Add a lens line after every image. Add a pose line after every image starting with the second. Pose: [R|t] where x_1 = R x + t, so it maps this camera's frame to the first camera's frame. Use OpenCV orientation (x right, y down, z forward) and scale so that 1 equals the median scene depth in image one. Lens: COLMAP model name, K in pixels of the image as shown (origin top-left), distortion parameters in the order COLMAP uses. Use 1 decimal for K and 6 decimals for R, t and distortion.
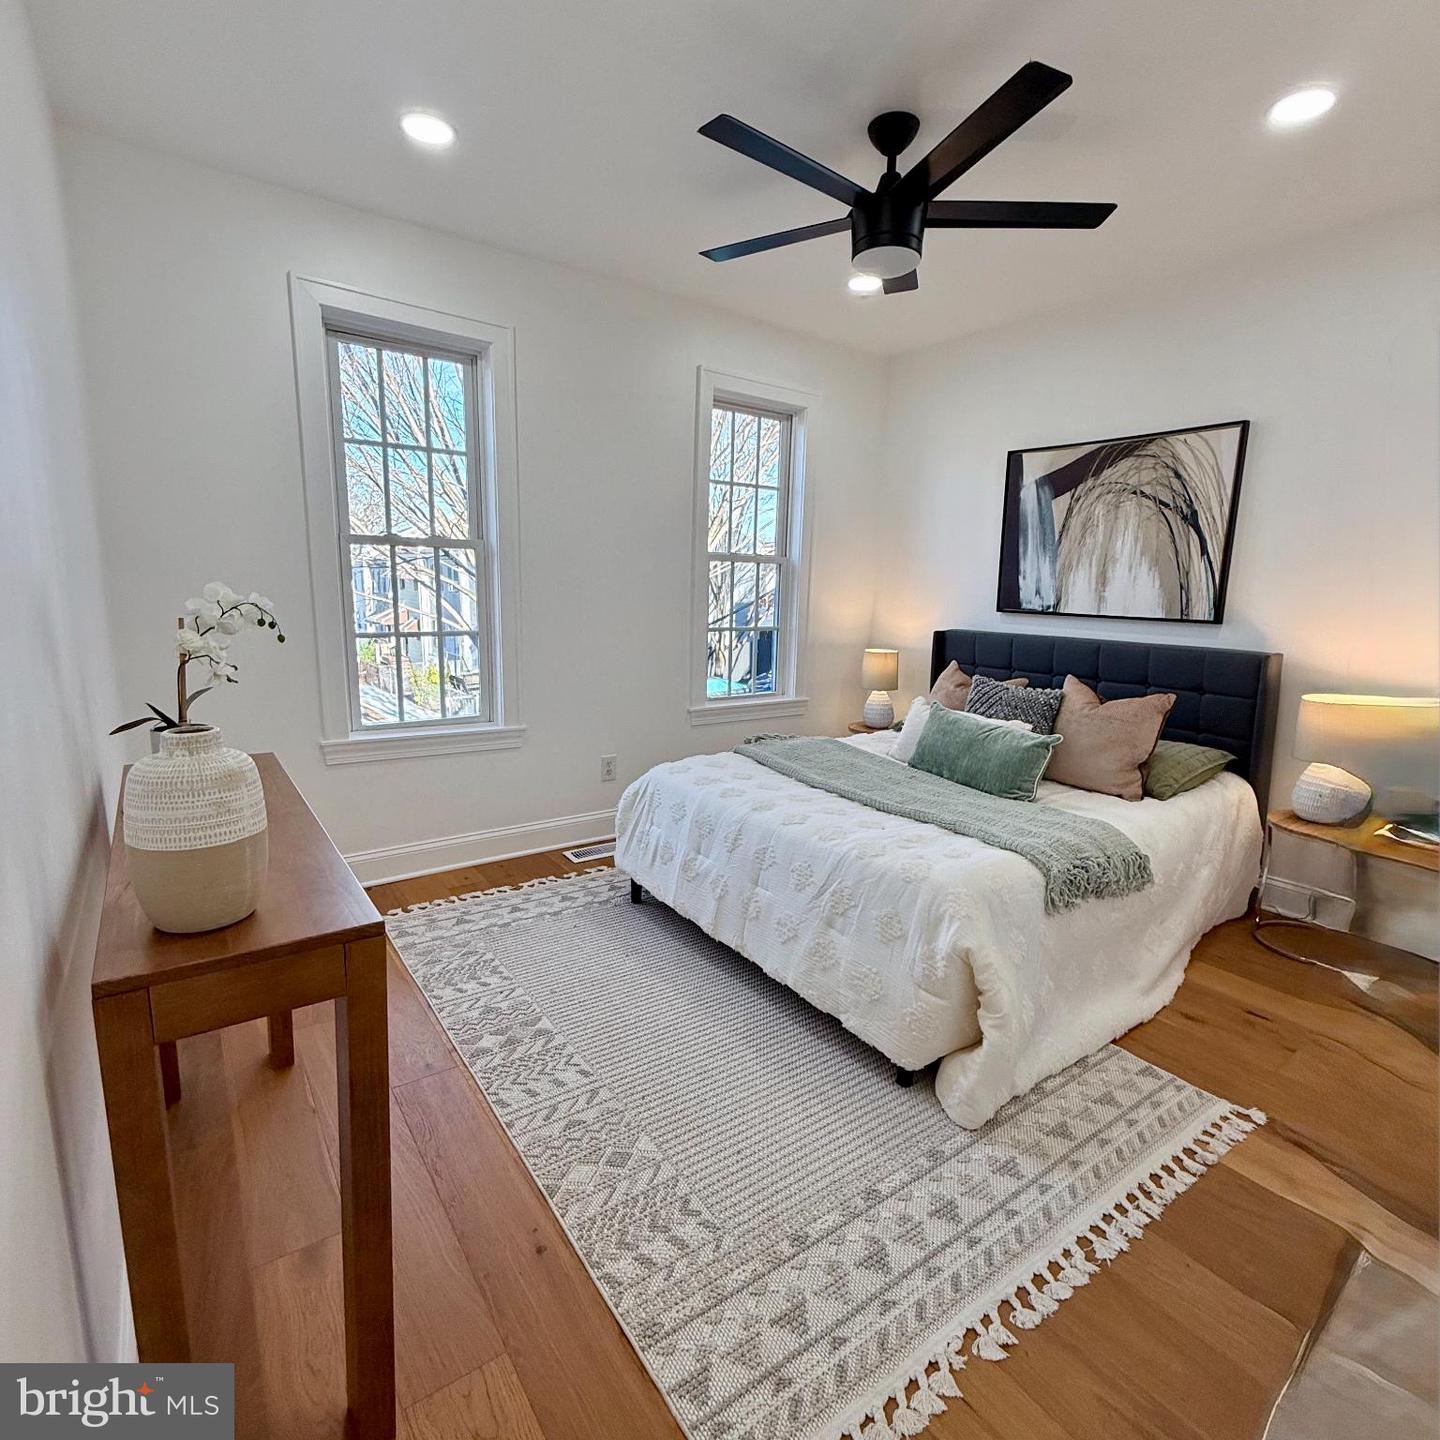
lens RADIAL K [[763.2, 0, 718.7], [0, 763.2, 715.8], [0, 0, 1]] dist [-0.002374, 0.000811]
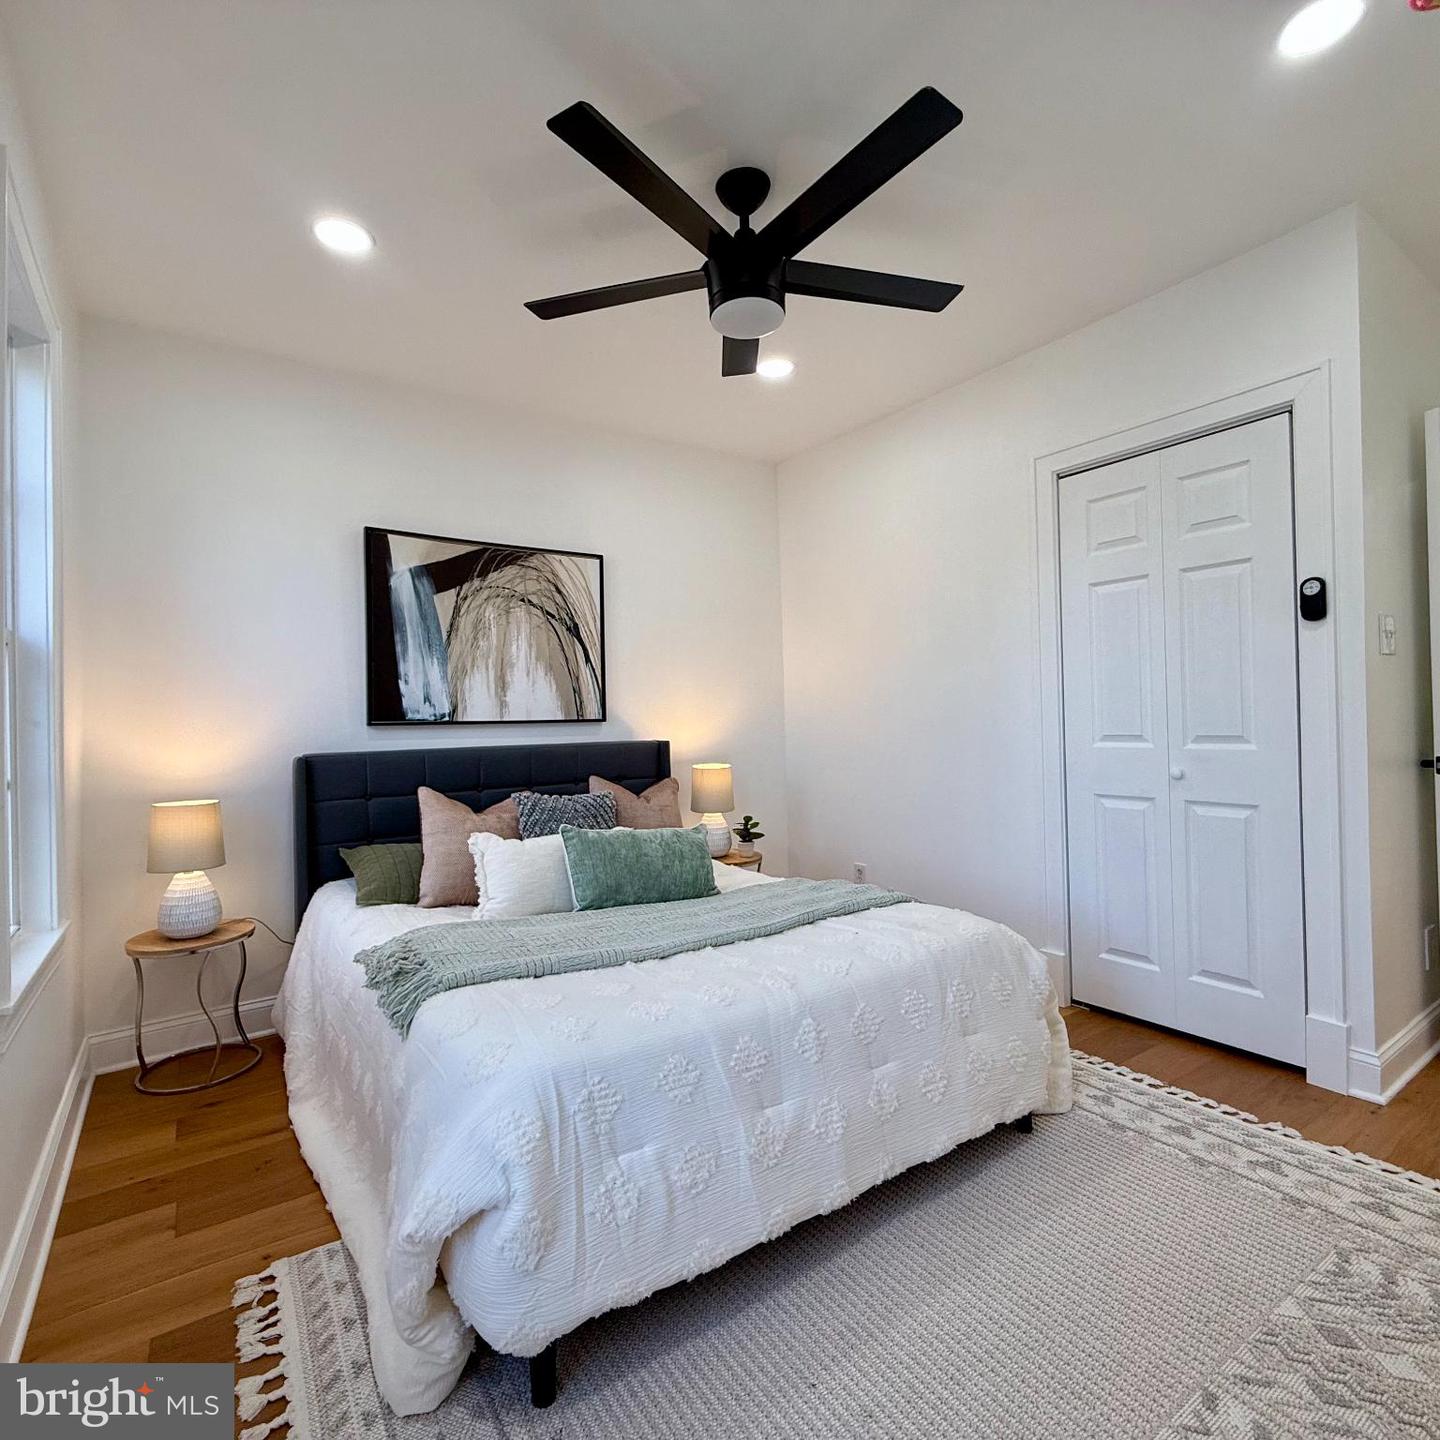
lens RADIAL K [[763.2, 0, 718.7], [0, 763.2, 715.8], [0, 0, 1]] dist [-0.002374, 0.000811]
pose [[0.023184, -0.014334, 0.999628, -0.467026], [0.197498, 0.980258, 0.009476, -0.097788], [-0.980029, 0.197205, 0.025557, 0.739556]]
